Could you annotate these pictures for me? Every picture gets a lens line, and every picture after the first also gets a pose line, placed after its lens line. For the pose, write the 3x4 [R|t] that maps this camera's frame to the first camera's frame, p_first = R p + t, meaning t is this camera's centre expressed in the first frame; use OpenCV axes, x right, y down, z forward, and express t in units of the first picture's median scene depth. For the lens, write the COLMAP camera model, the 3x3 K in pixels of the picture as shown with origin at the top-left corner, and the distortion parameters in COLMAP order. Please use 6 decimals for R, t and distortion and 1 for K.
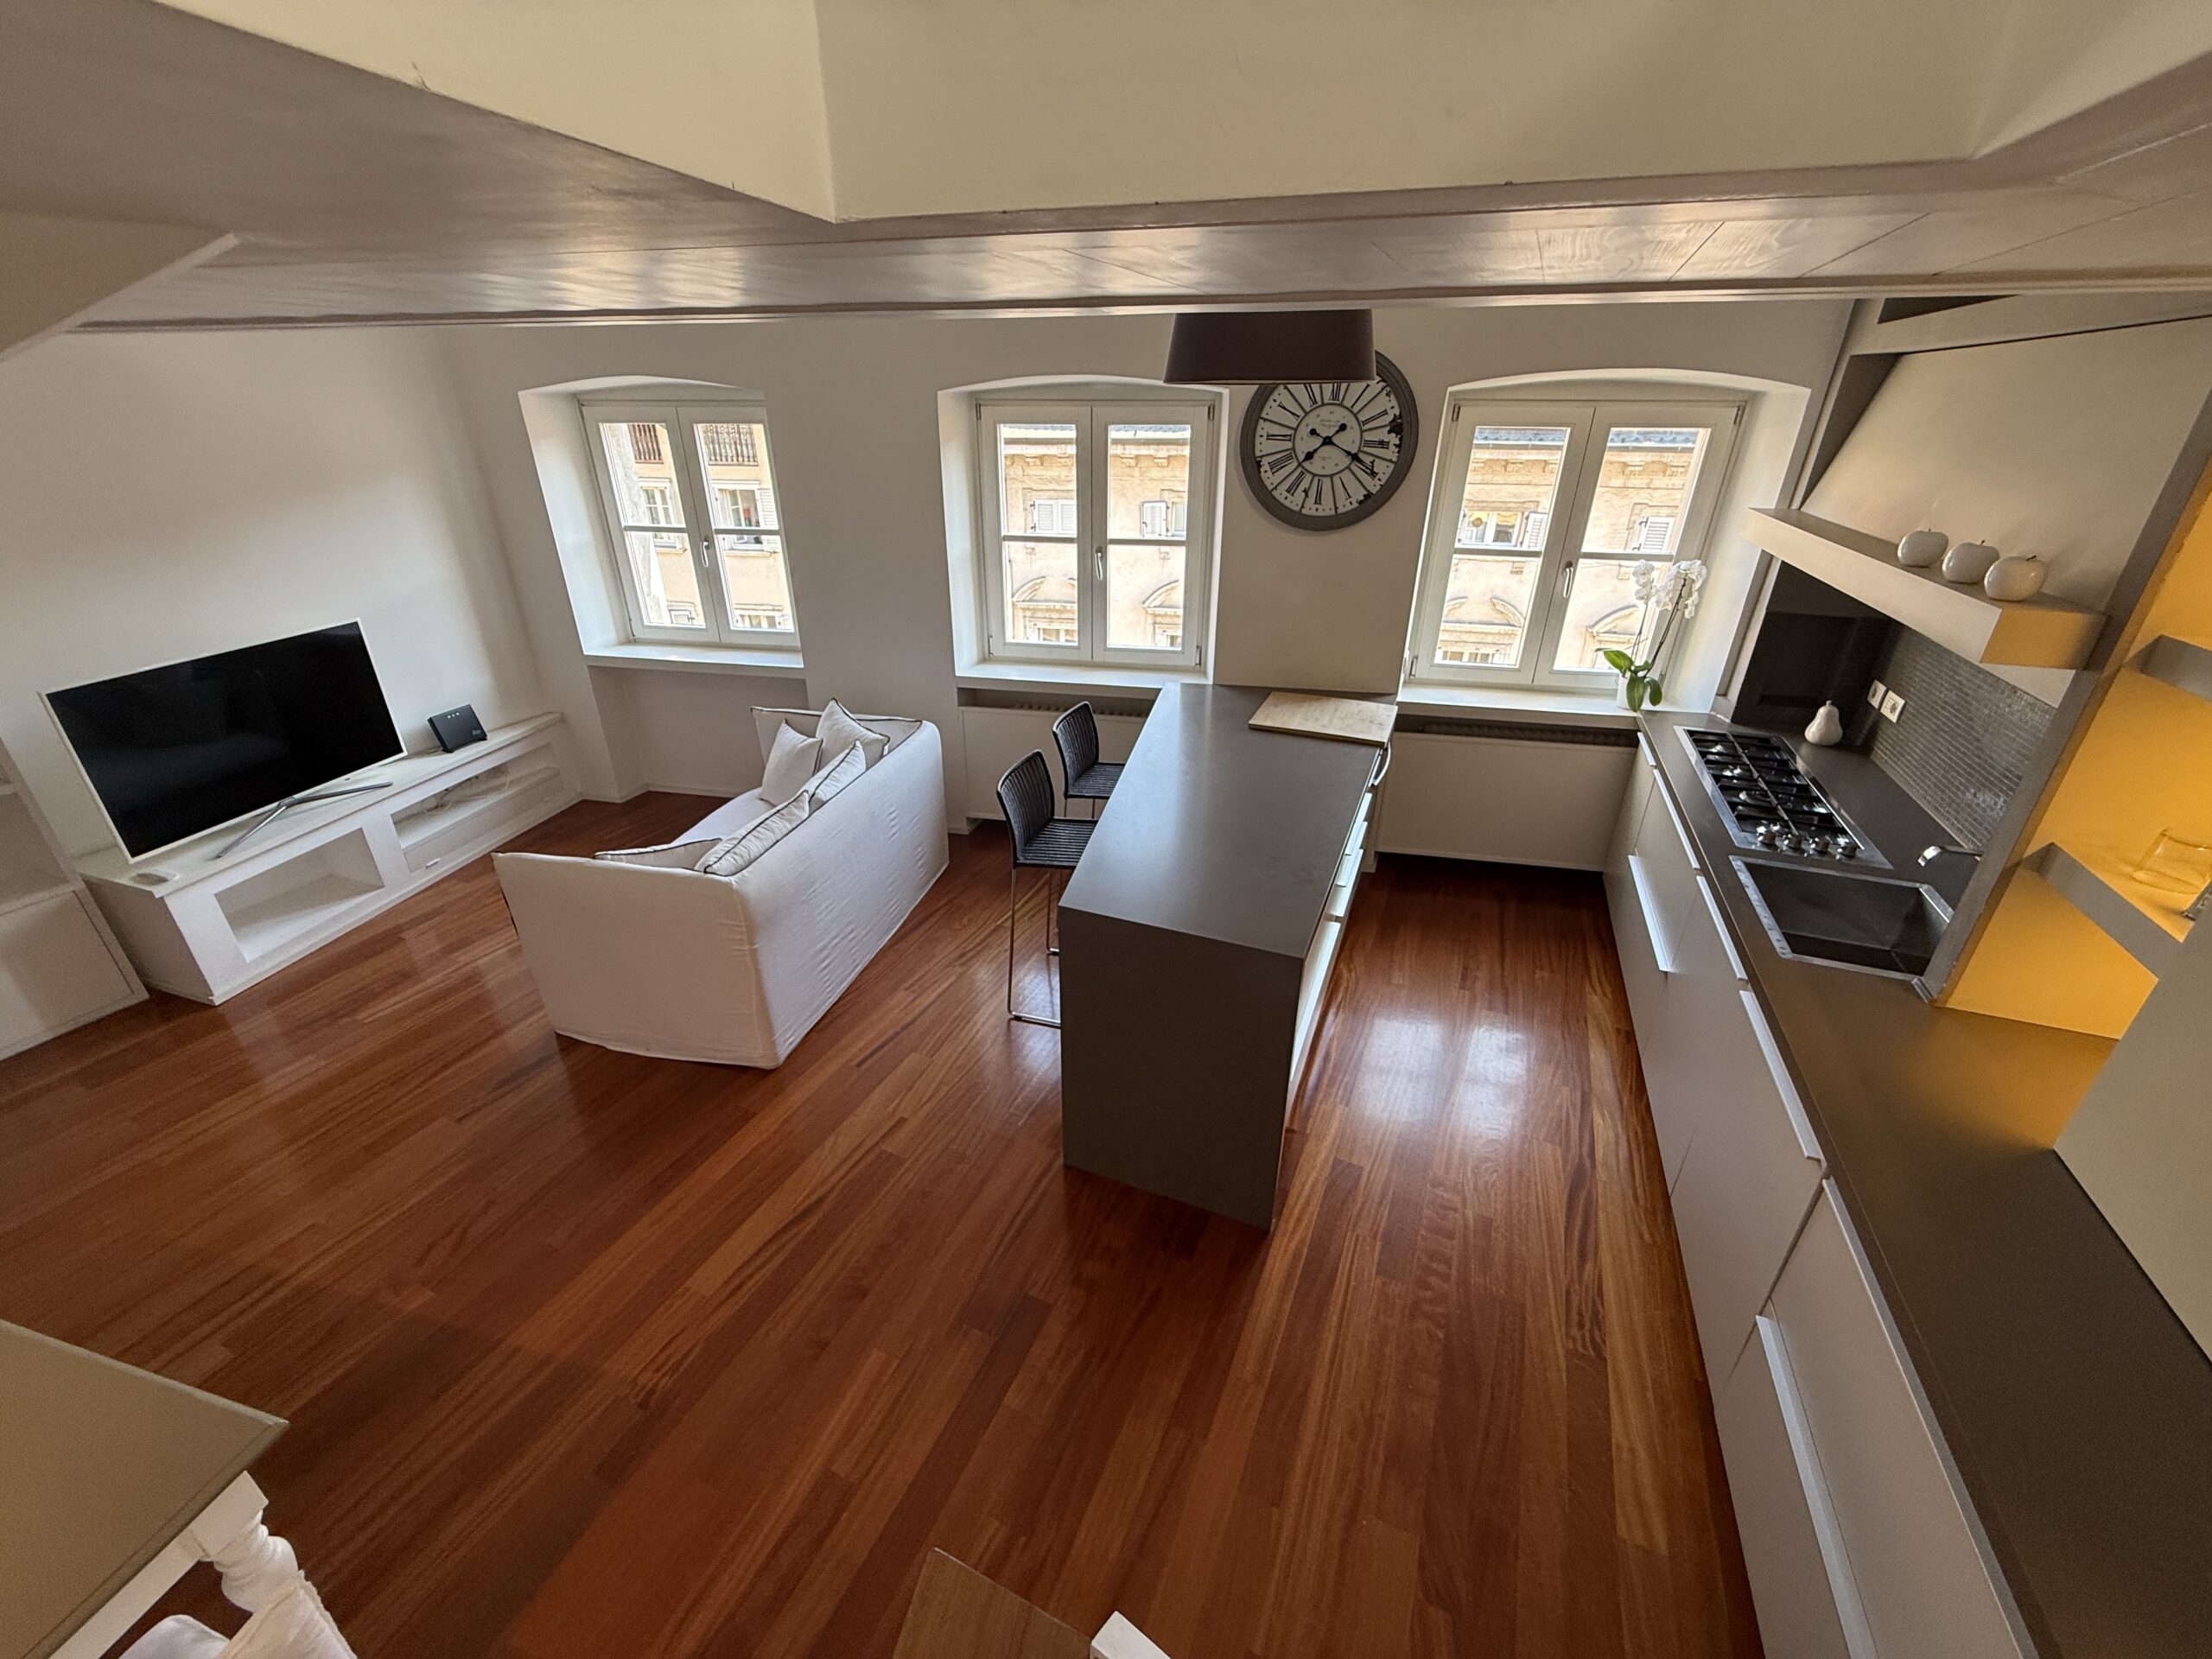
lens RADIAL K [[881.2, 0, 1096.7], [0, 881.2, 829.3], [0, 0, 1]] dist [0.000511, -0.000078]
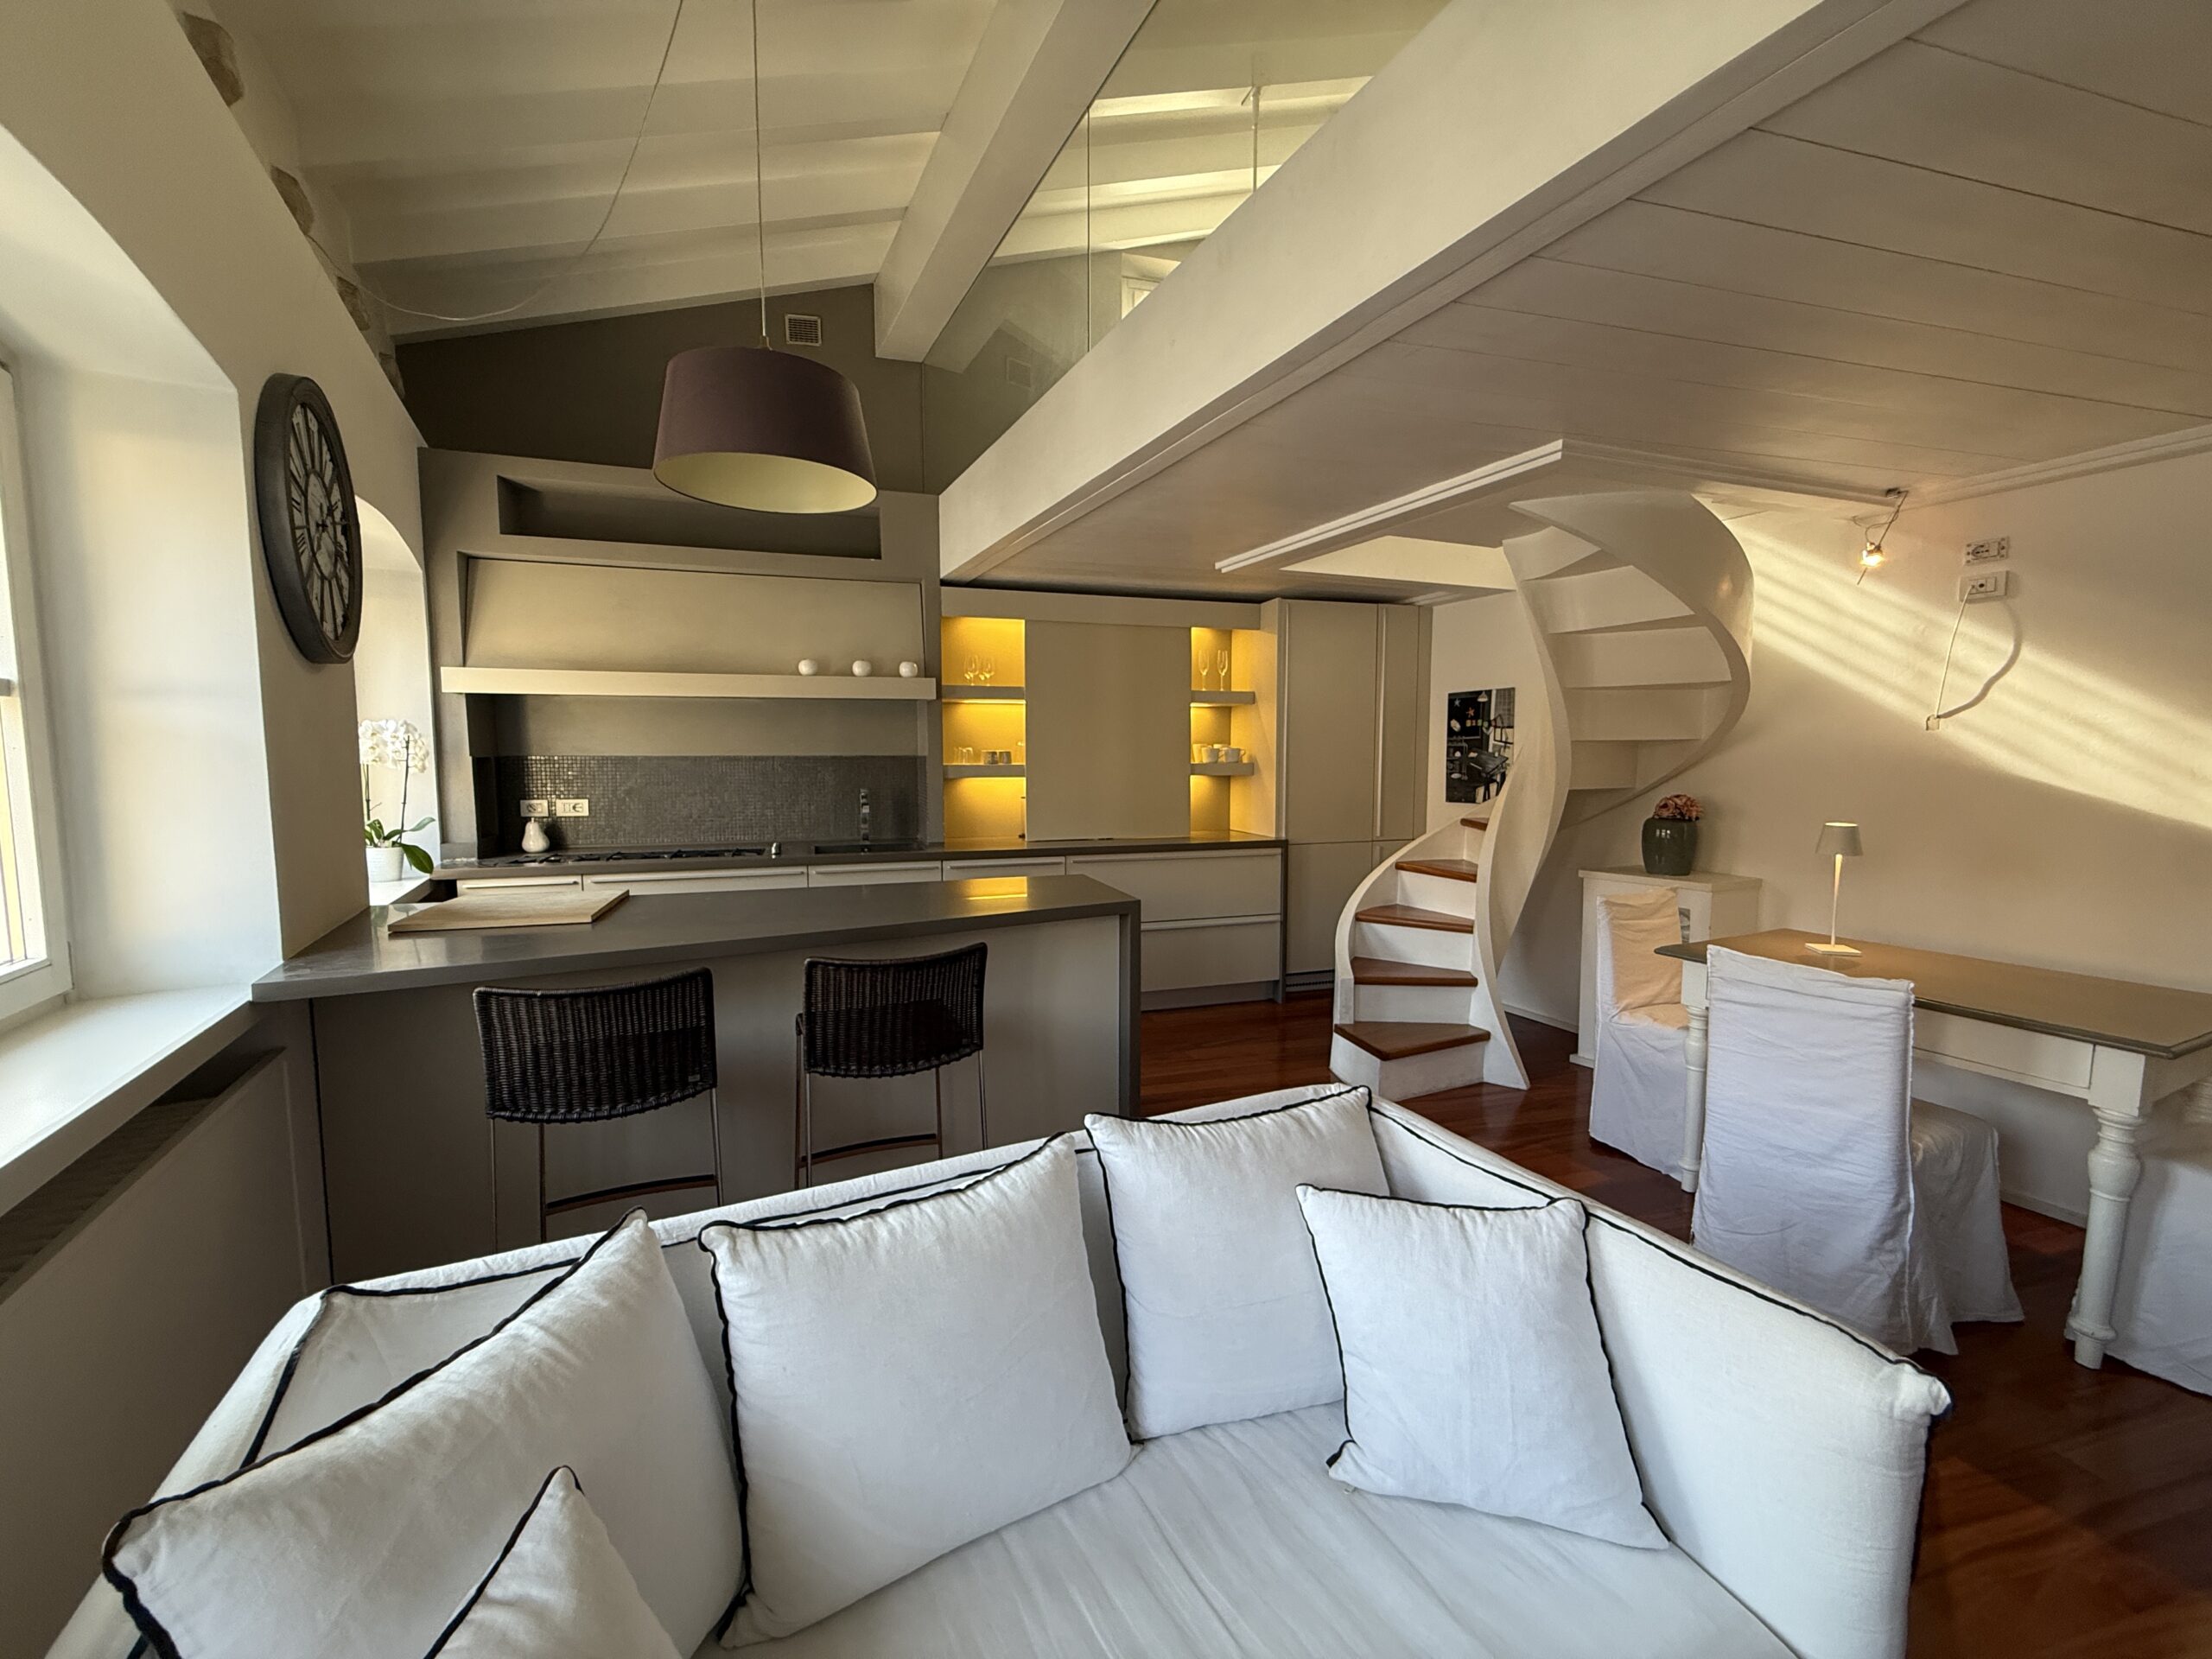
lens RADIAL K [[881.2, 0, 1105.3], [0, 881.2, 825.3], [0, 0, 1]] dist [0.000511, -0.000078]
pose [[-0.652034, -0.061858, 0.755663, -0.591945], [0.330469, 0.873824, 0.356681, -0.286678], [-0.682380, 0.482291, -0.549320, 1.046596]]
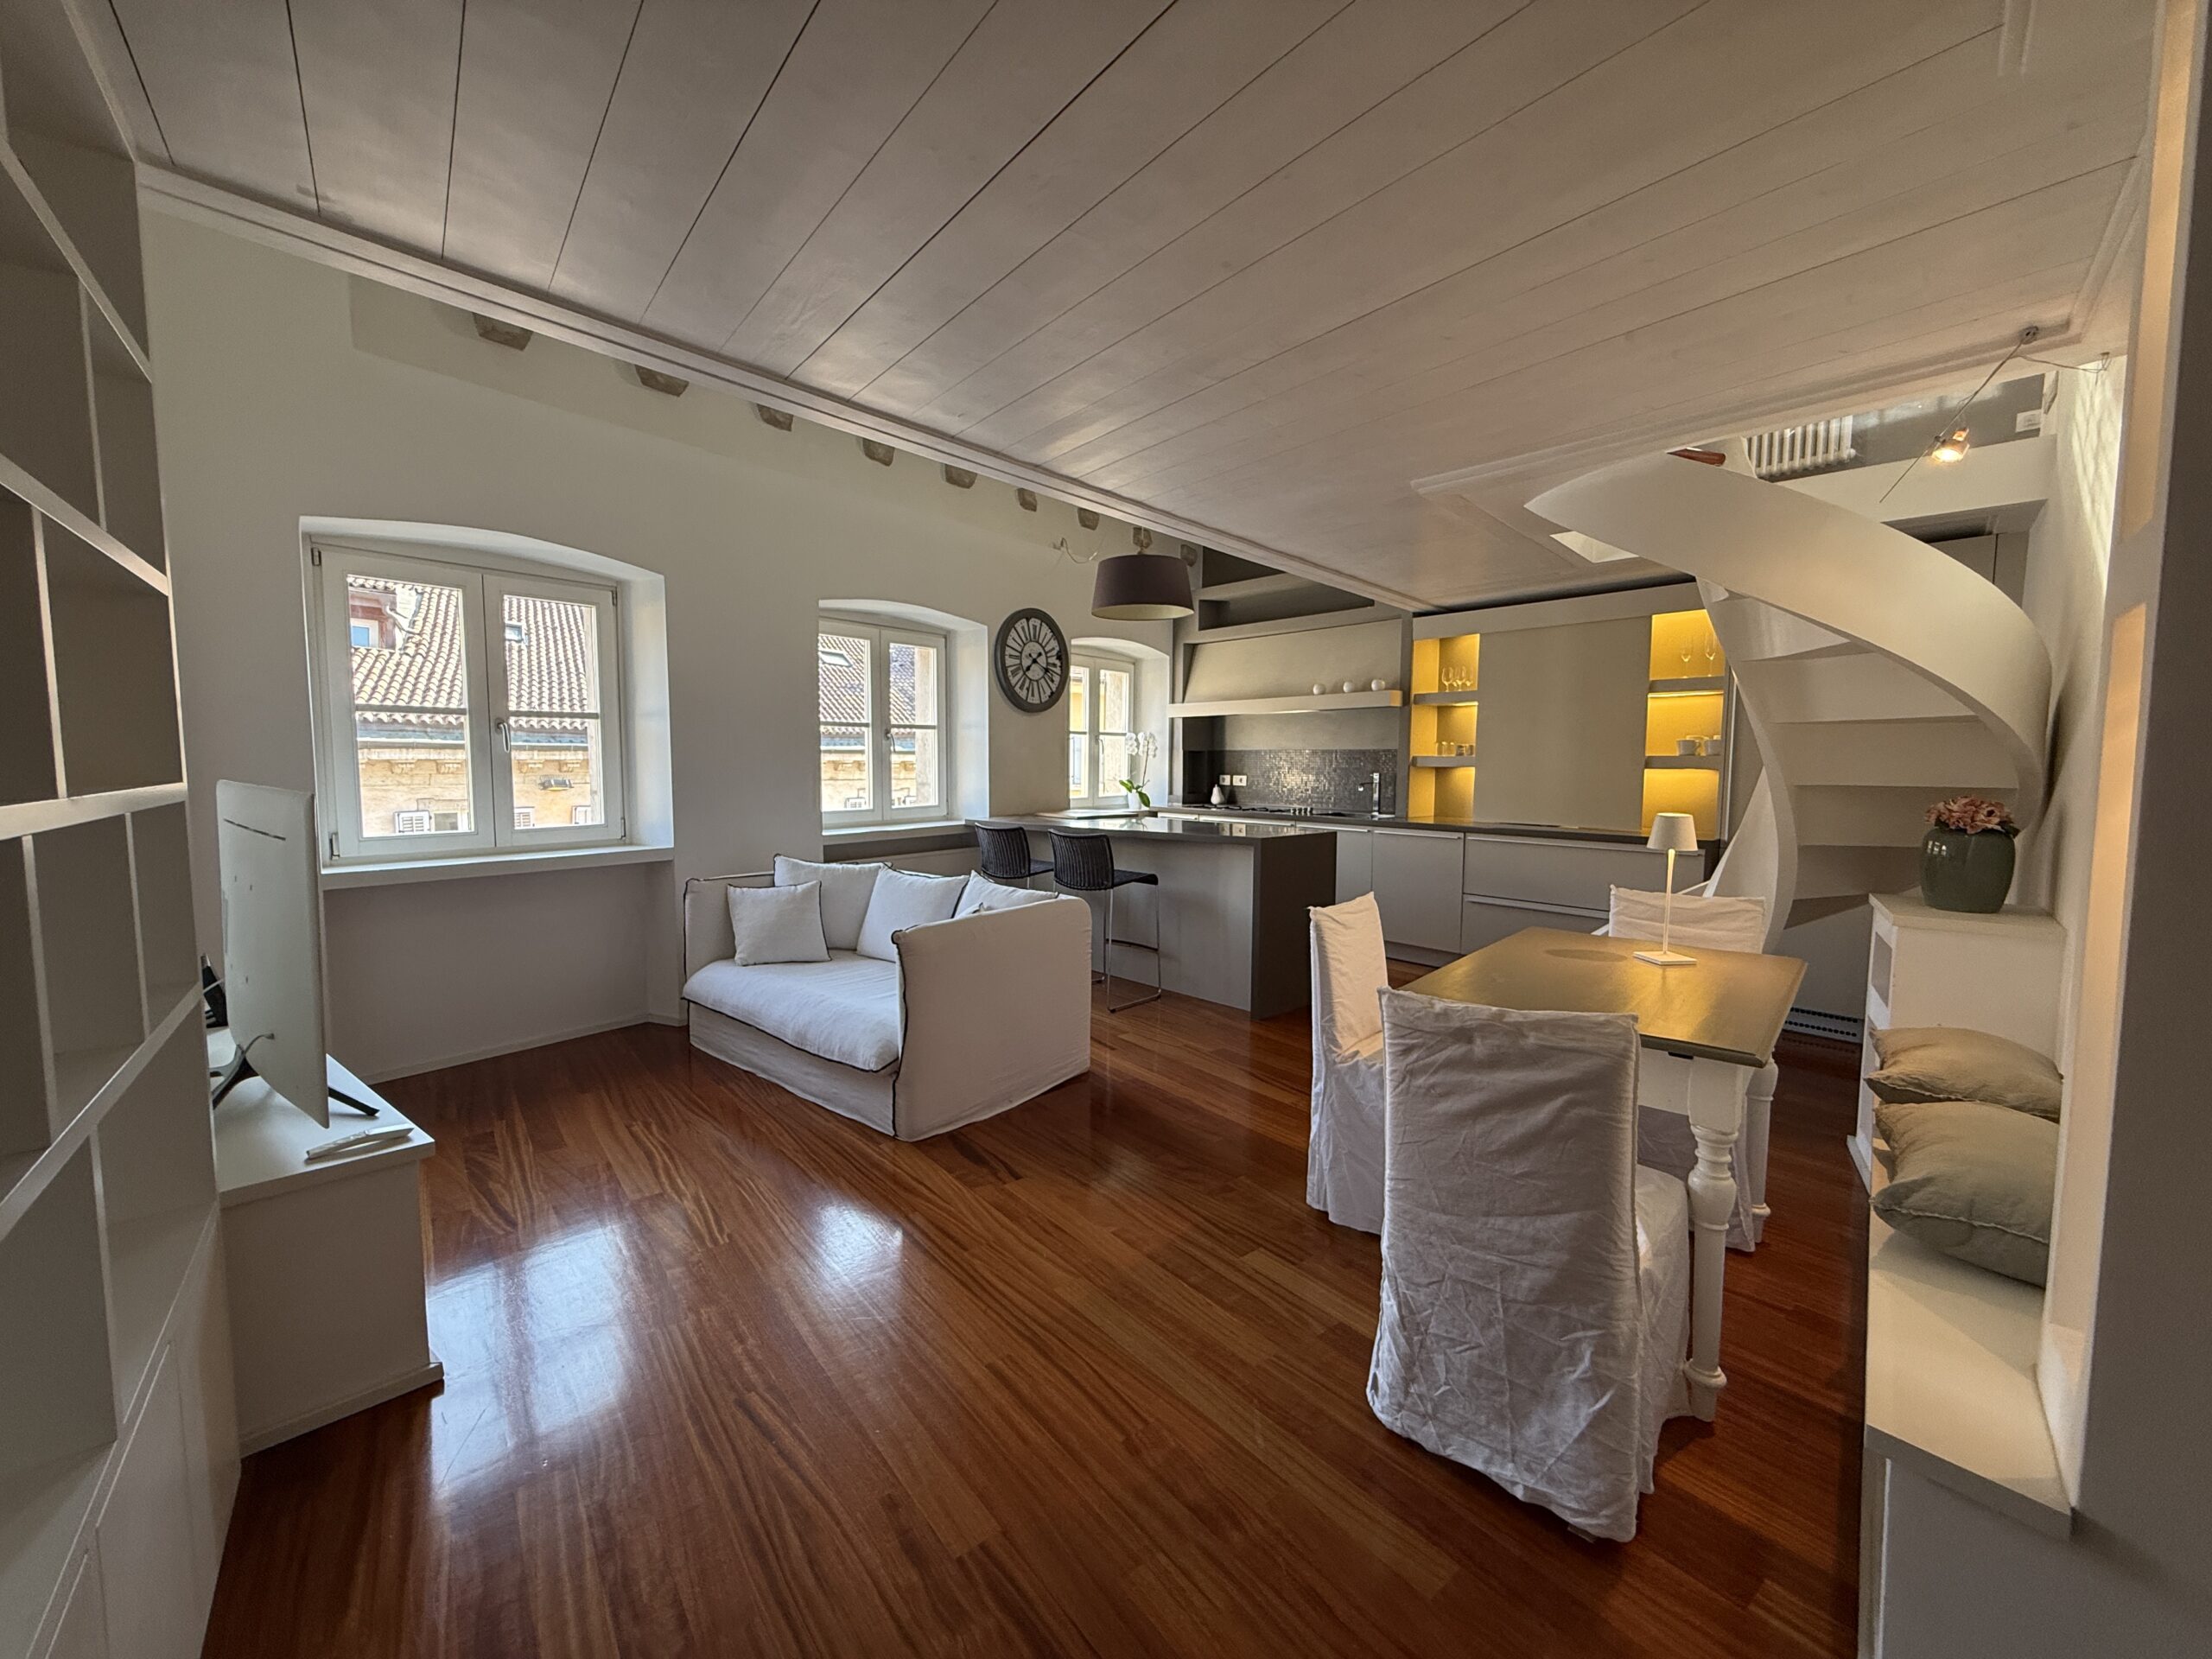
lens RADIAL K [[881.2, 0, 1104.4], [0, 881.2, 828.2], [0, 0, 1]] dist [0.000511, -0.000078]
pose [[0.447107, -0.072422, 0.891544, -1.181329], [0.386440, 0.914539, -0.119509, 0.103140], [-0.806697, 0.397961, 0.436884, 0.277455]]
